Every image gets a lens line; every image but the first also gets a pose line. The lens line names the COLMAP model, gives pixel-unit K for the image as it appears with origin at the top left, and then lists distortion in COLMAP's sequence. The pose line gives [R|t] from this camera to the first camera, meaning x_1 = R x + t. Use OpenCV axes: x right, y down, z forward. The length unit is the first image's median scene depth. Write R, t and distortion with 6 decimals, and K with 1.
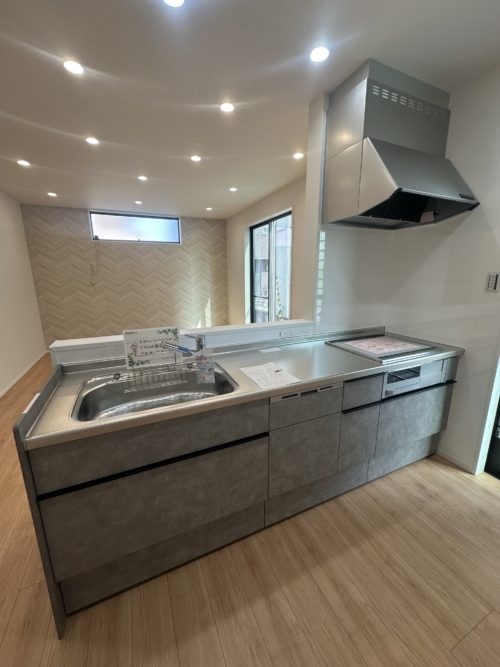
lens RADIAL K [[266.0, 0, 250.0], [0, 266.0, 333.5], [0, 0, 1]] dist [-0.004417, -0.000294]
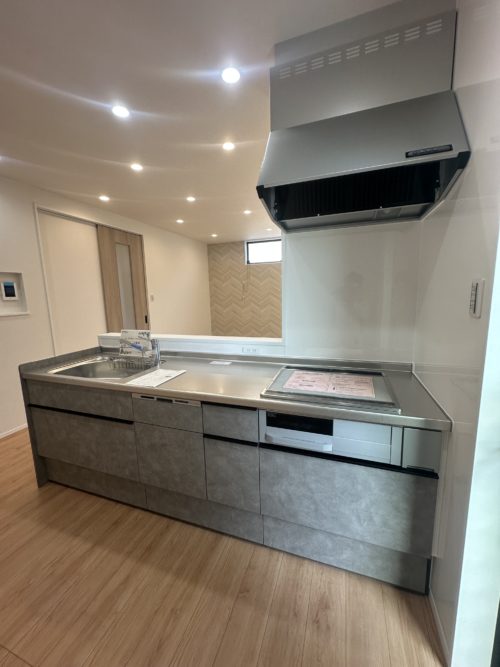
lens RADIAL K [[266.0, 0, 250.0], [0, 266.0, 333.5], [0, 0, 1]] dist [-0.004417, -0.000294]
pose [[0.718707, 0.092903, -0.689079, 0.893572], [-0.129530, 0.991575, -0.001413, -0.066693], [0.683141, 0.090272, 0.724685, 0.326661]]
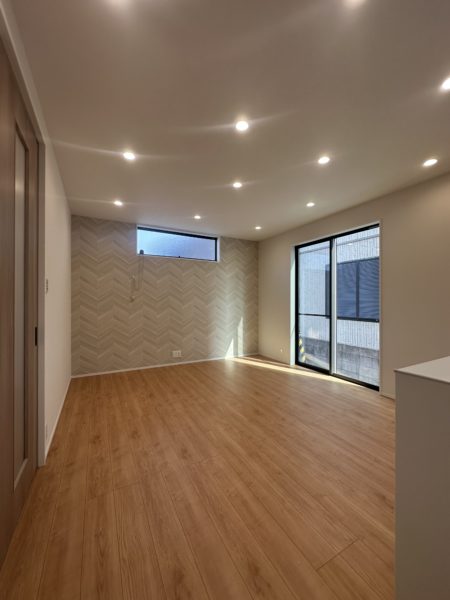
lens RADIAL K [[239.3, 0, 225.0], [0, 239.3, 300.0], [0, 0, 1]] dist [-0.004417, -0.000294]
pose [[0.997693, 0.007978, 0.067419, -0.912598], [0.007236, 0.974921, -0.222434, 0.004733], [-0.067503, 0.222408, 0.972614, 0.485283]]
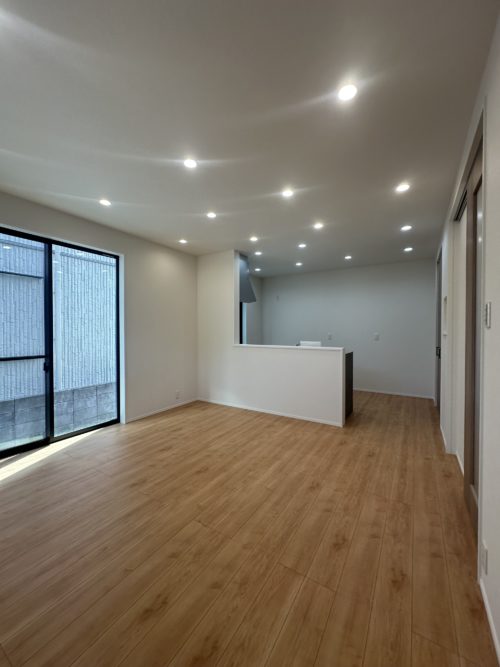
lens RADIAL K [[266.0, 0, 250.0], [0, 266.0, 333.5], [0, 0, 1]] dist [-0.004417, -0.000294]
pose [[-0.553866, -0.004409, 0.832594, -1.828963], [0.186030, 0.974051, 0.128910, -0.436559], [-0.811557, 0.226287, -0.538674, 2.372191]]
